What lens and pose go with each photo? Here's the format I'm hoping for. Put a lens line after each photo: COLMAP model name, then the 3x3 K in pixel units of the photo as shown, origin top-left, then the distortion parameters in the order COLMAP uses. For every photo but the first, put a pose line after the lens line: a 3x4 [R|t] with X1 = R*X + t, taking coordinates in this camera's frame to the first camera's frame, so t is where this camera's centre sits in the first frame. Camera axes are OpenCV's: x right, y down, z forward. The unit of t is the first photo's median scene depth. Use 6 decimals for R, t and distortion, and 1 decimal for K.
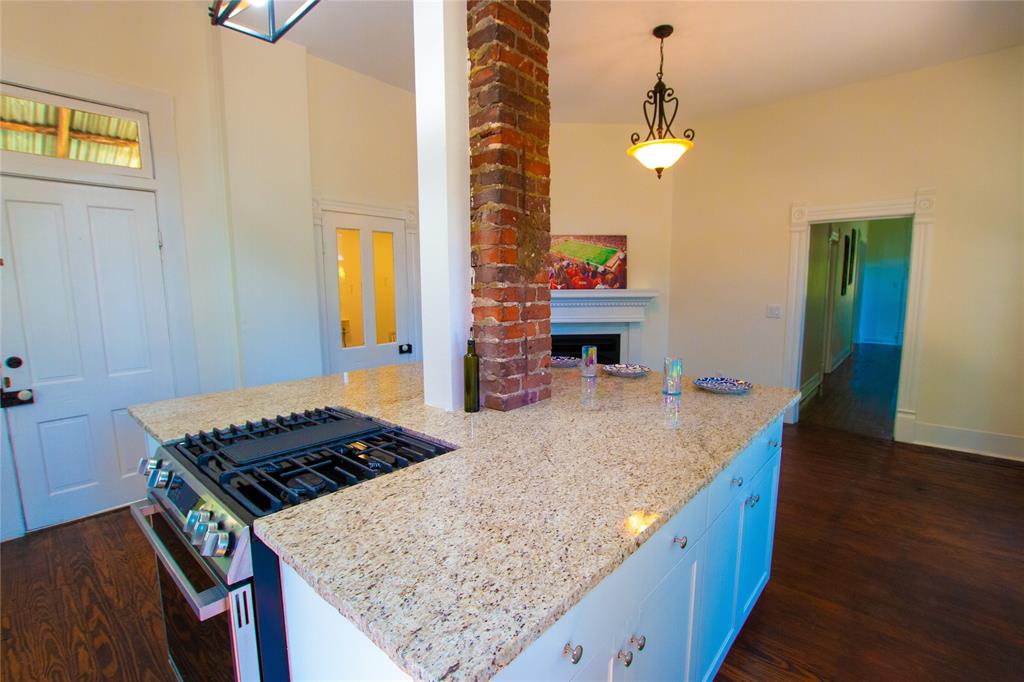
lens RADIAL K [[468.9, 0, 509.1], [0, 468.9, 344.1], [0, 0, 1]] dist [-0.032054, 0.002518]
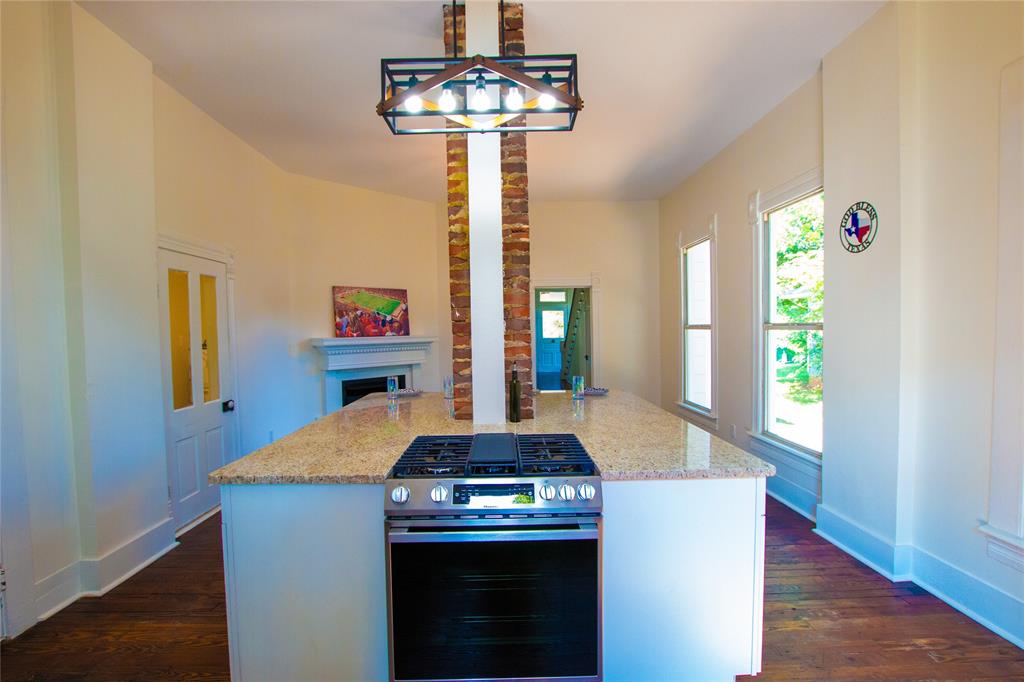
lens RADIAL K [[468.9, 0, 505.9], [0, 468.9, 340.1], [0, 0, 1]] dist [-0.032054, 0.002518]
pose [[0.743523, -0.022044, 0.668346, -0.349004], [0.094801, 0.992837, -0.072718, 0.000227], [-0.661956, 0.117428, 0.740287, -0.012782]]
